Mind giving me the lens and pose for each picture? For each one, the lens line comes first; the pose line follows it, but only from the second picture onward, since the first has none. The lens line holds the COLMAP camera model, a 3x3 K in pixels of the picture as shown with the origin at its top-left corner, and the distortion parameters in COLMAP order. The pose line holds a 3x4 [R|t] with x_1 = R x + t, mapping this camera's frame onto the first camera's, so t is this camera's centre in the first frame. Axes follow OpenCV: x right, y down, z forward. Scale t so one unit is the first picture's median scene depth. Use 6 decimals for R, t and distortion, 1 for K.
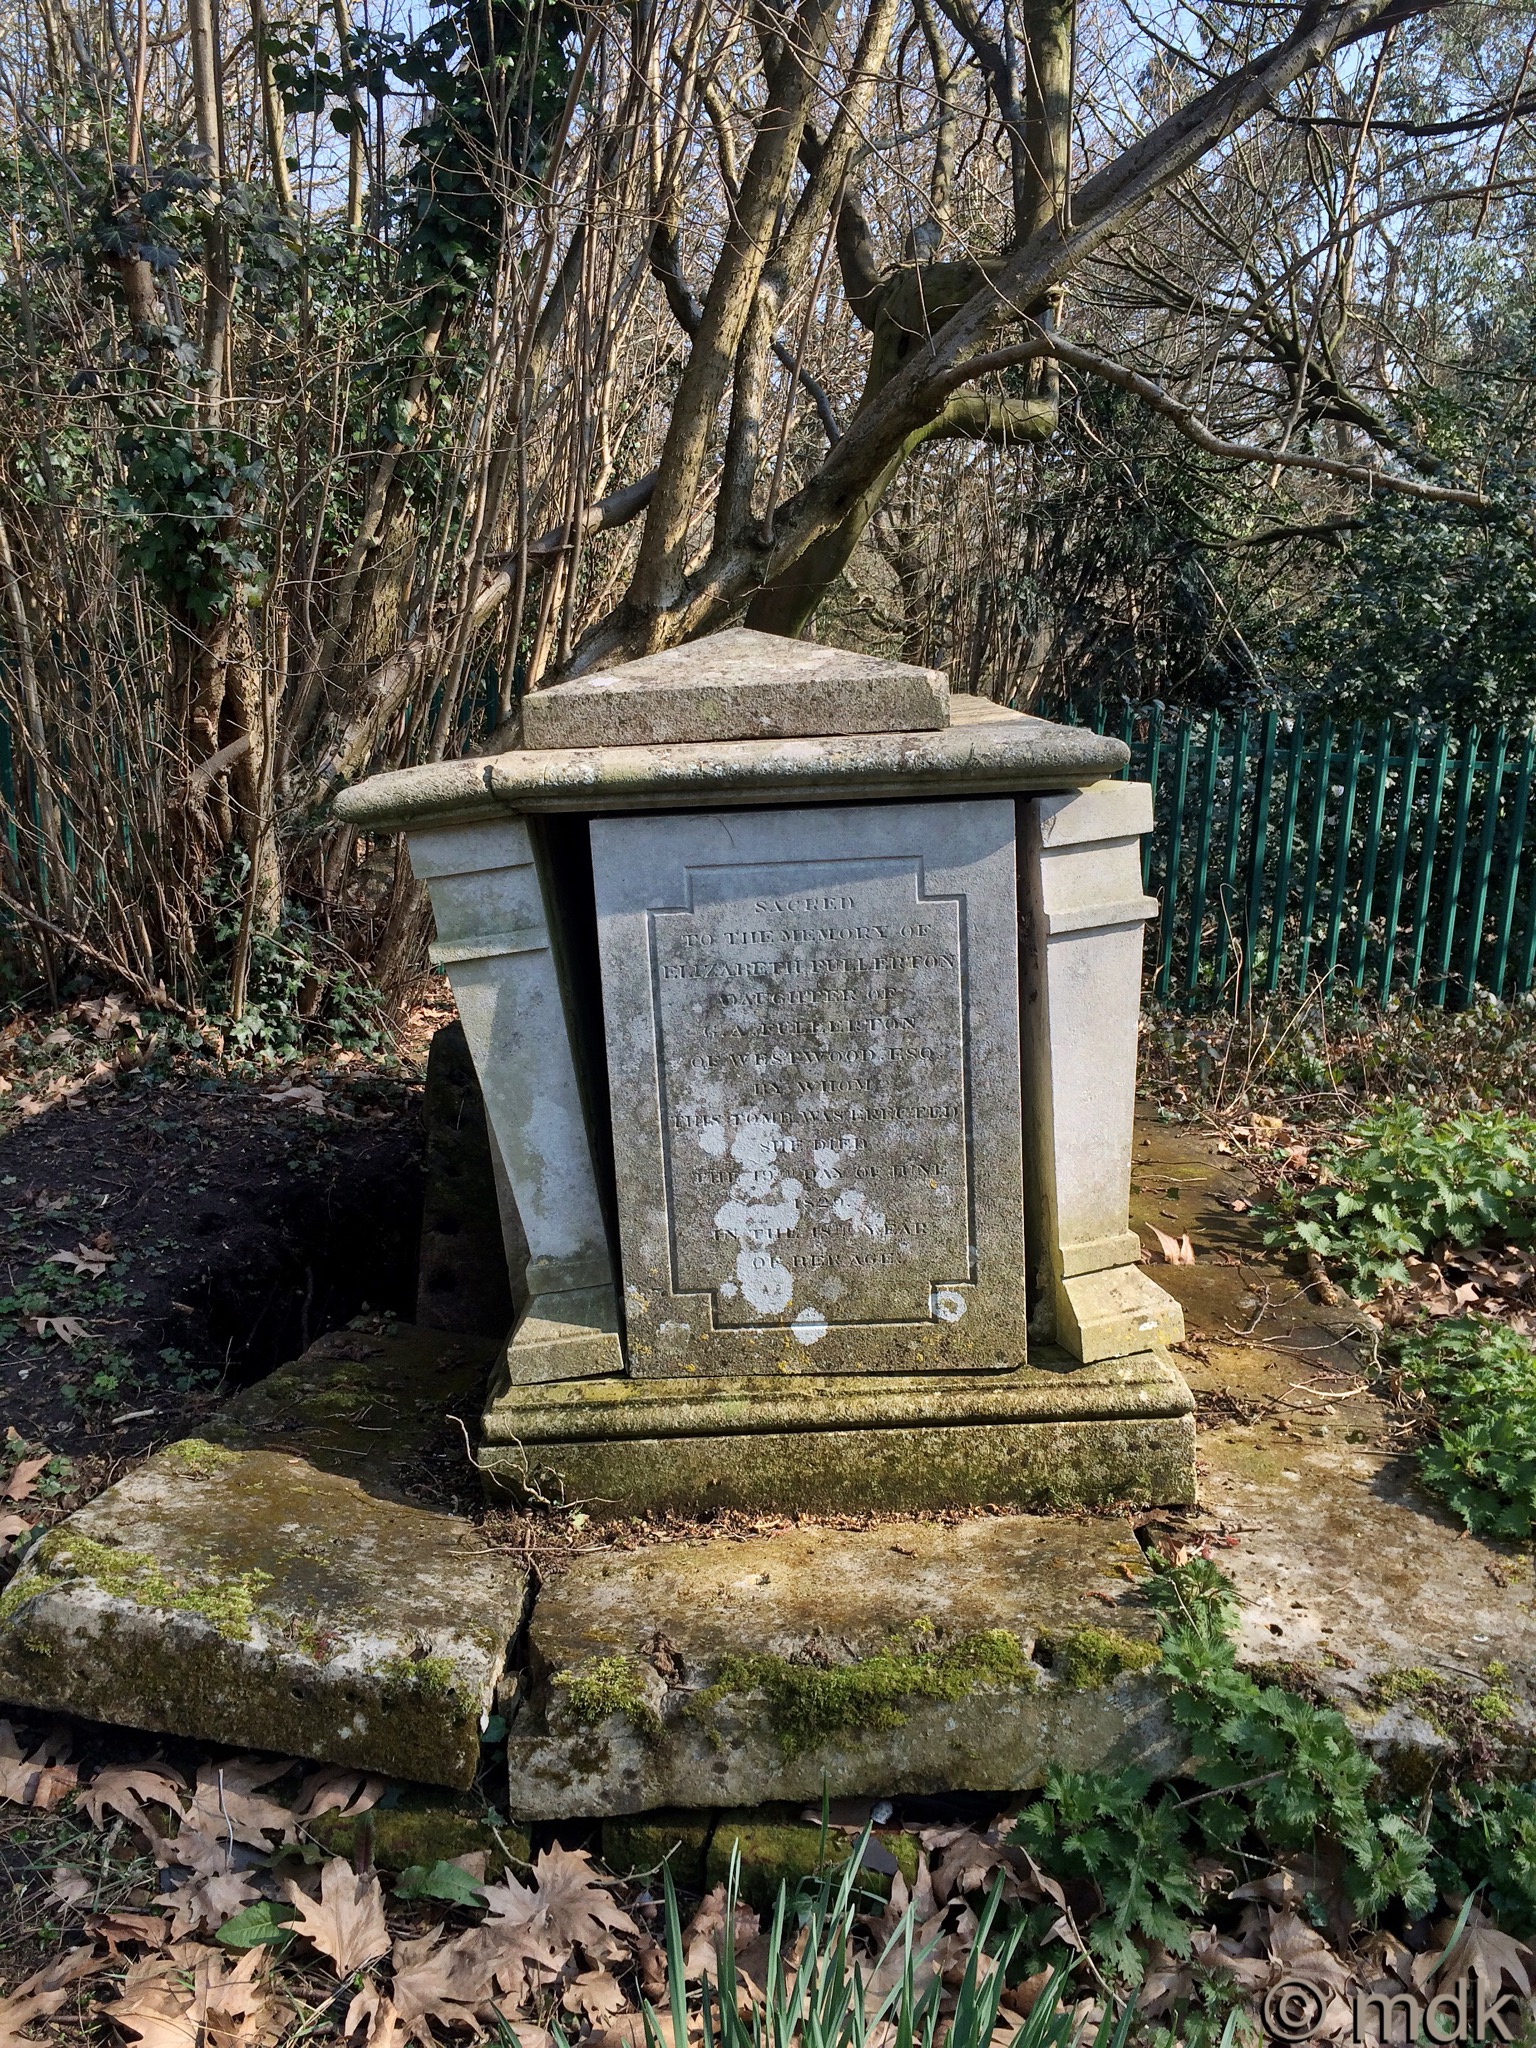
lens RADIAL K [[1759.1, 0, 770.5], [0, 1759.1, 1022.0], [0, 0, 1]] dist [0.063680, -0.086709]
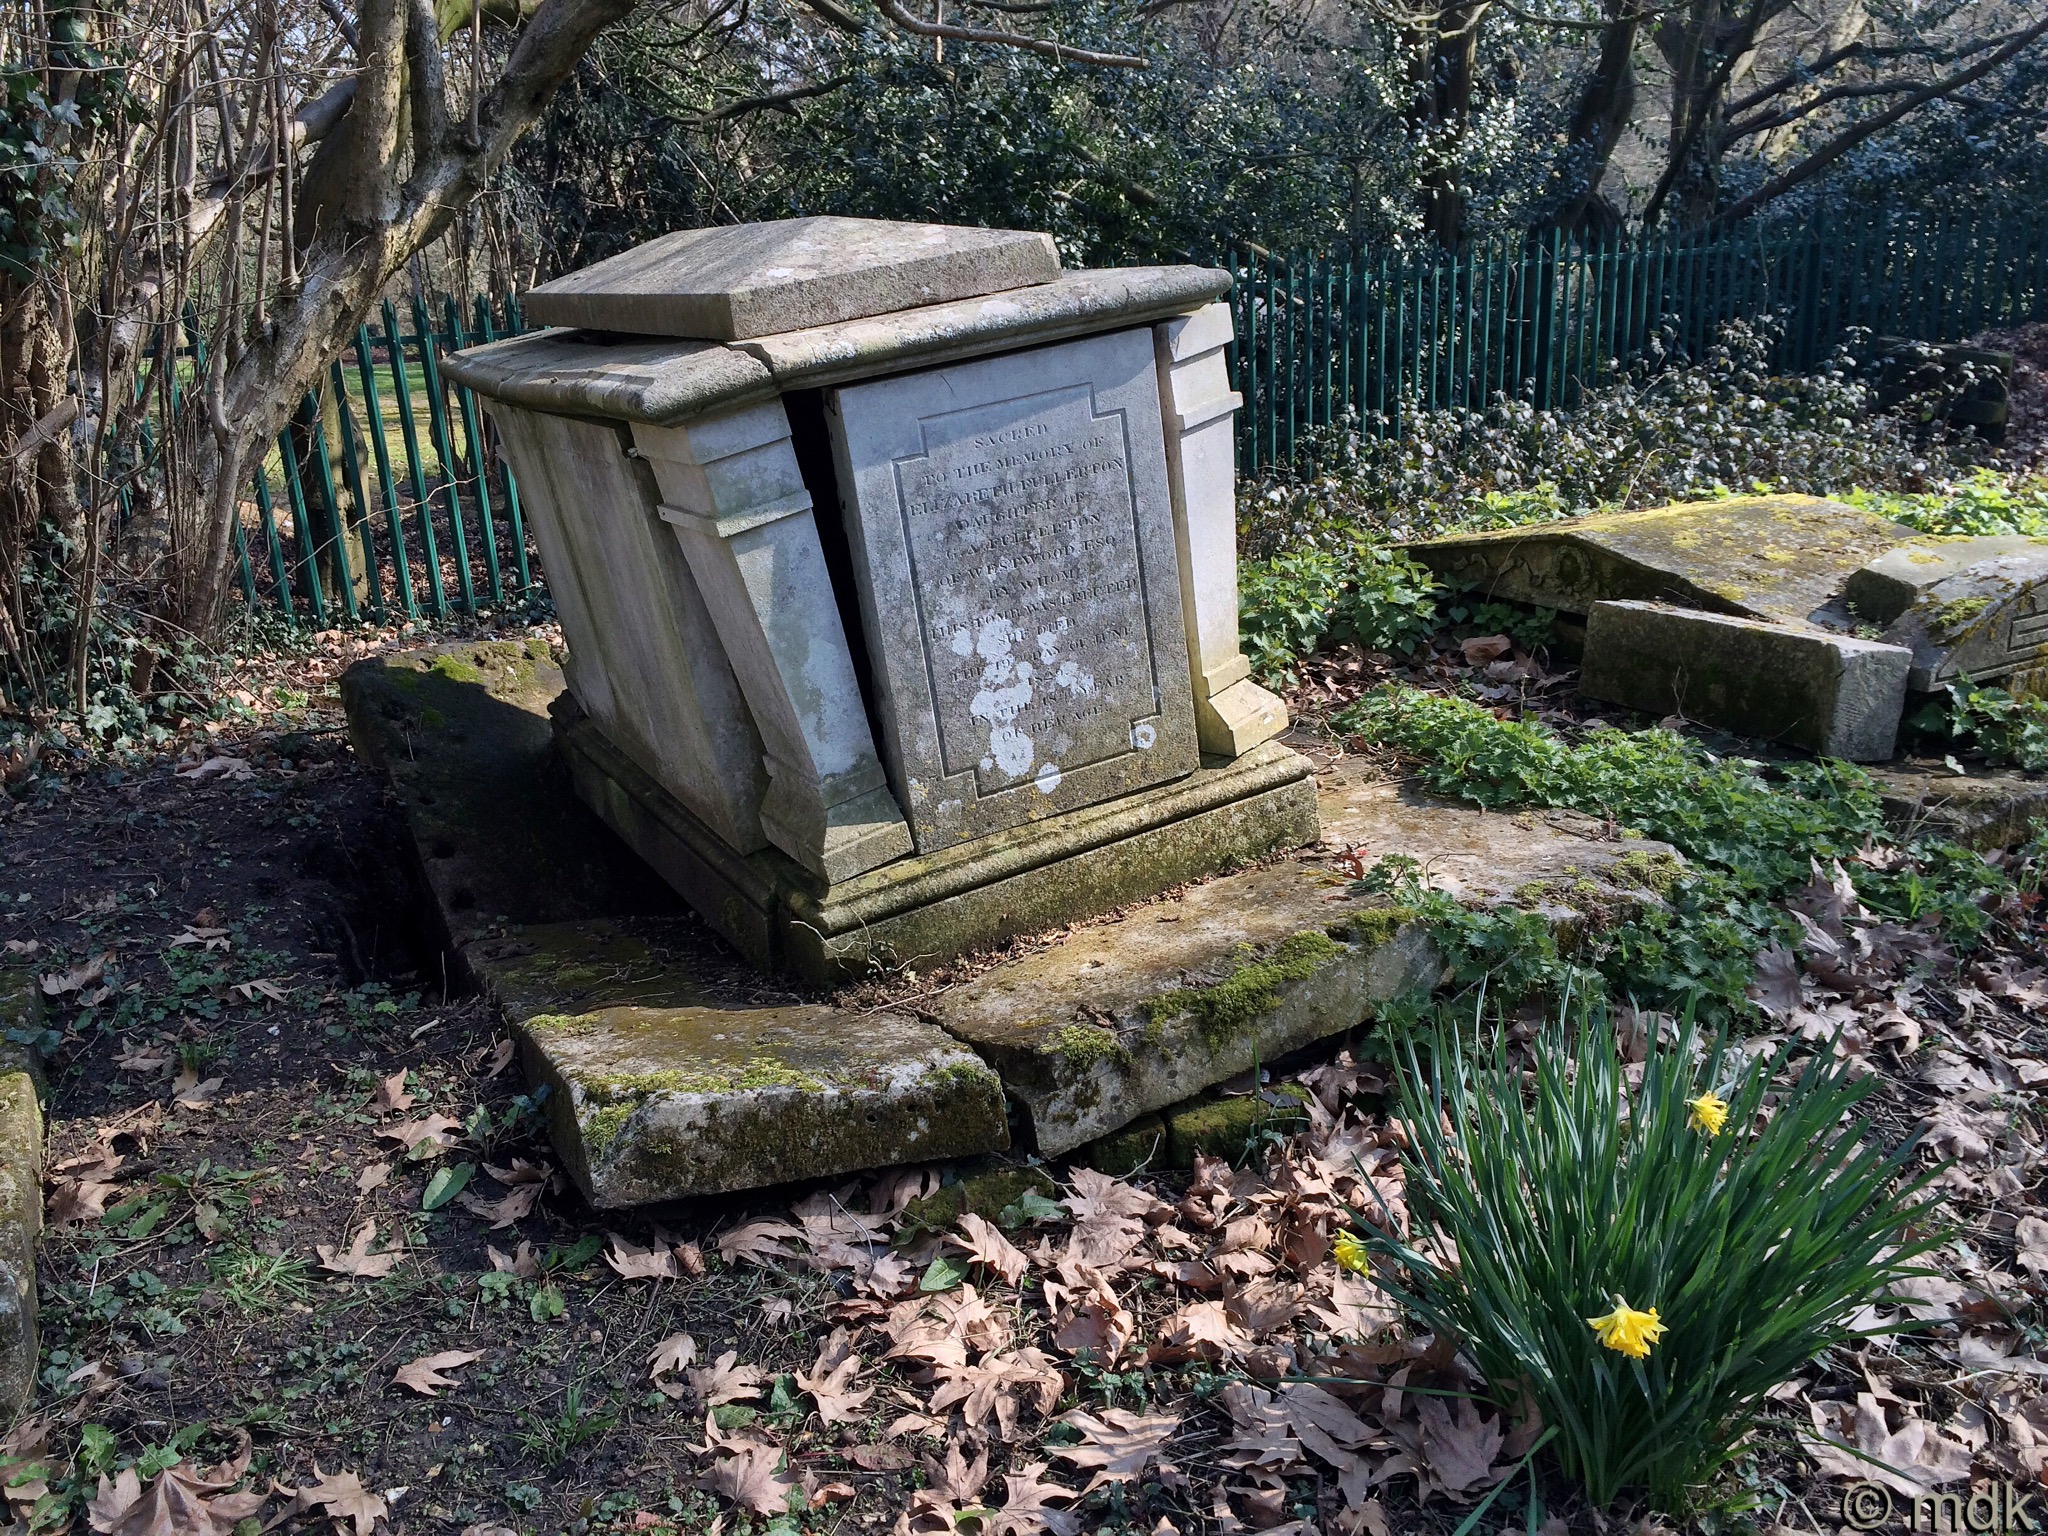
lens RADIAL K [[1759.1, 0, 1030.1], [0, 1759.1, 766.8], [0, 0, 1]] dist [0.063680, -0.086709]
pose [[0.882073, -0.226382, 0.413157, -0.514634], [0.189934, 0.973434, 0.127875, 0.003389], [-0.431129, -0.034323, 0.901637, -0.120567]]
